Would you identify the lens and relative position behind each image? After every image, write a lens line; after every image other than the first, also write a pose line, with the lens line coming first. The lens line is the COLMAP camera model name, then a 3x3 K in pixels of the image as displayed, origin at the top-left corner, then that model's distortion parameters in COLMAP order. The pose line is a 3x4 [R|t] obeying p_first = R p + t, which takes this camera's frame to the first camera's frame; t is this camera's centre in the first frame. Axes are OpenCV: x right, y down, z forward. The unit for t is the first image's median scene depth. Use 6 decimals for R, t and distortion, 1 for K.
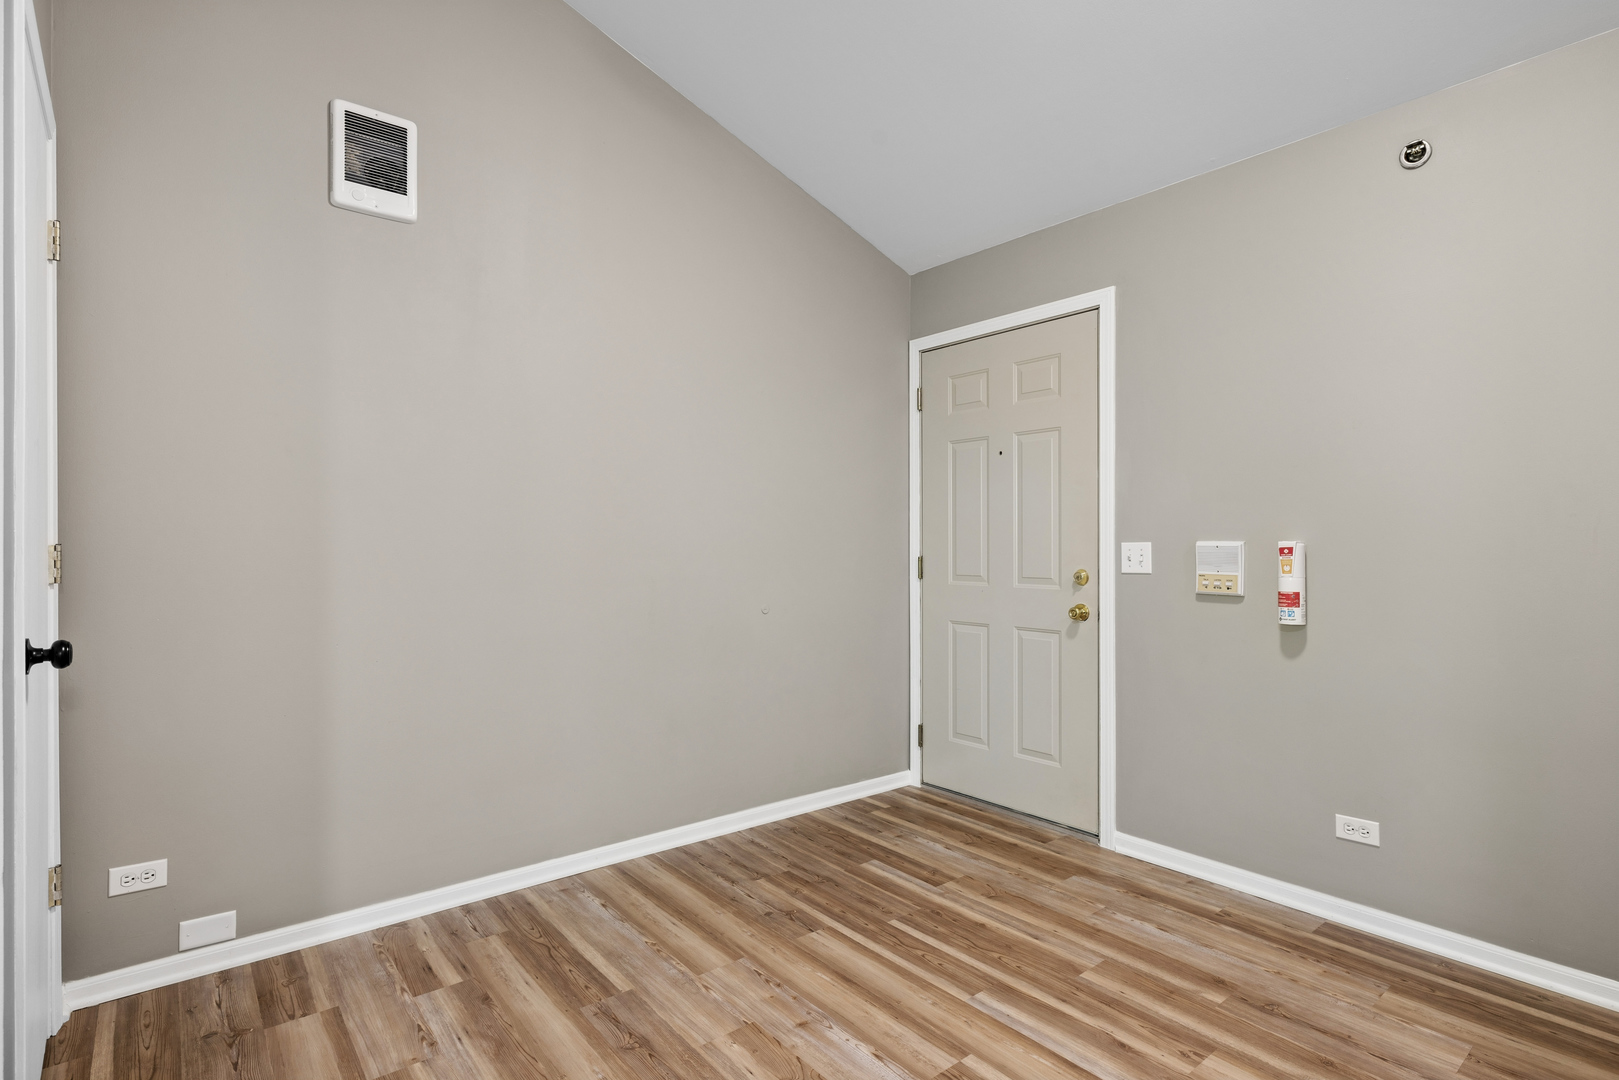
lens RADIAL K [[800.7, 0, 813.2], [0, 800.7, 545.3], [0, 0, 1]] dist [-0.001710, -0.000259]
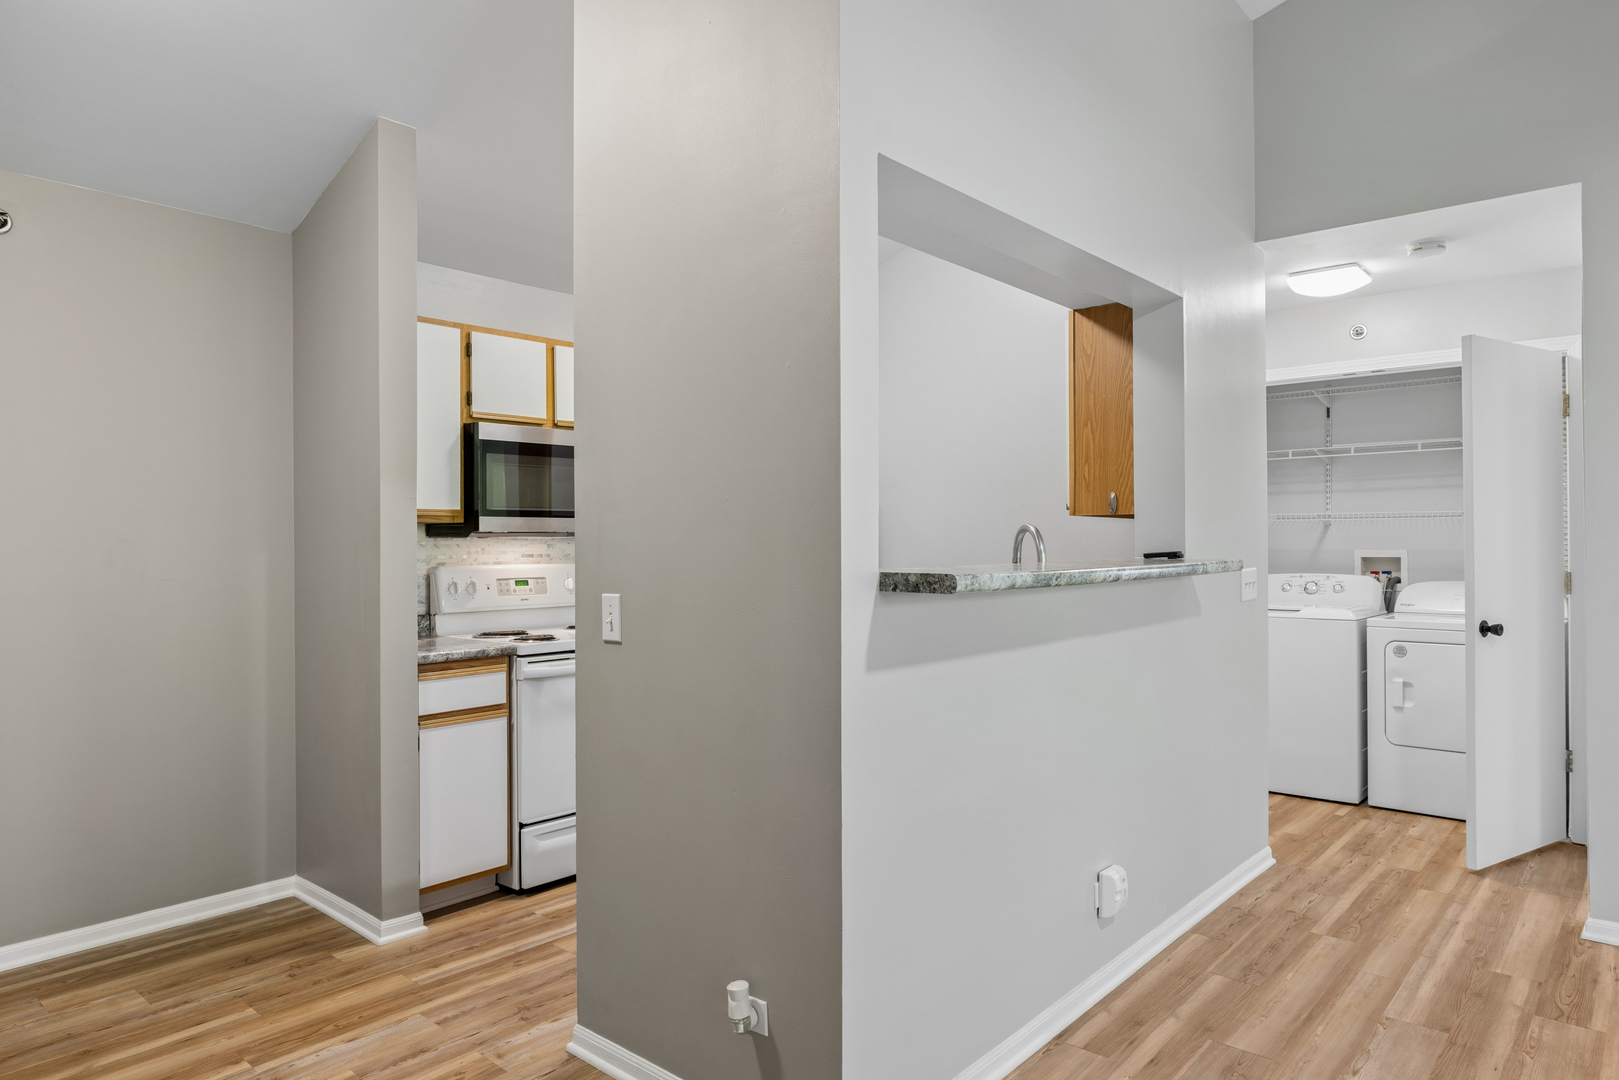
lens RADIAL K [[990.1, 0, 809.5], [0, 990.1, 540.0], [0, 0, 1]] dist [0.002897, -0.000025]
pose [[-0.162133, 0.001766, 0.986767, -0.519730], [0.006632, 0.999978, -0.000700, -0.042971], [-0.986747, 0.006430, -0.162141, 0.115273]]
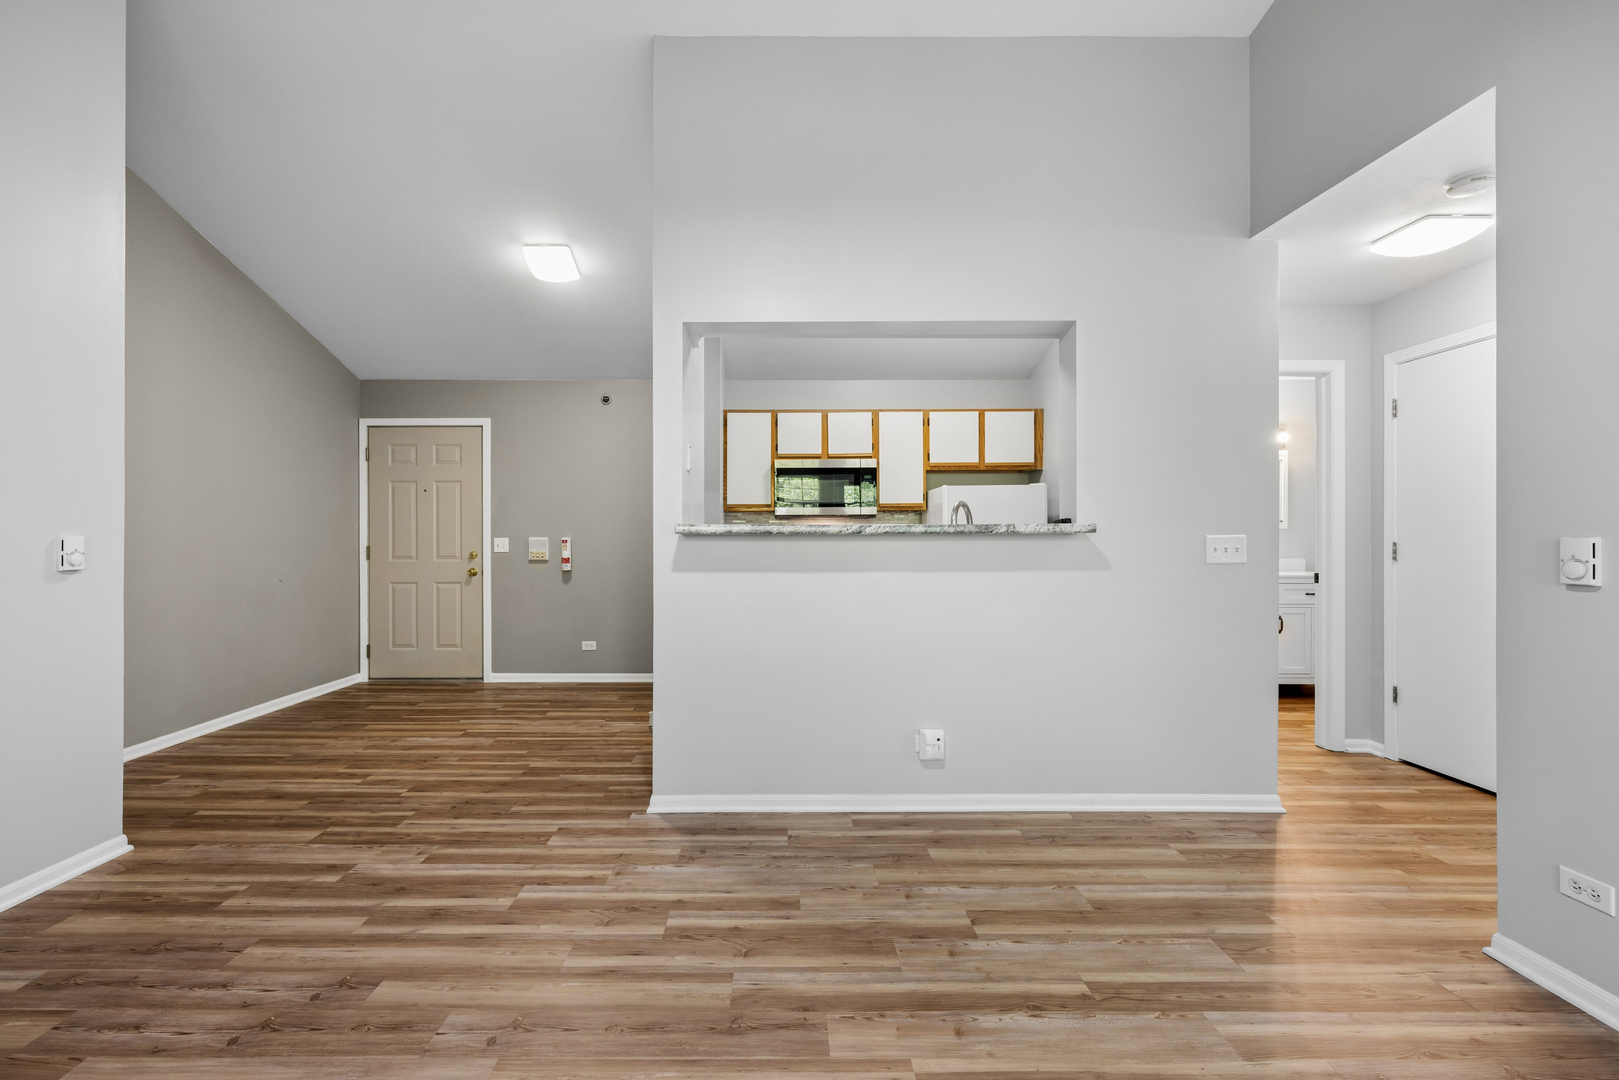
lens RADIAL K [[684.3, 0, 779.0], [0, 684.3, 536.3], [0, 0, 1]] dist [0.001015, -0.000009]
pose [[0.636900, -0.001400, 0.770945, -0.522348], [0.002602, 0.999997, -0.000333, -0.005520], [-0.770942, 0.002218, 0.636901, -0.730593]]
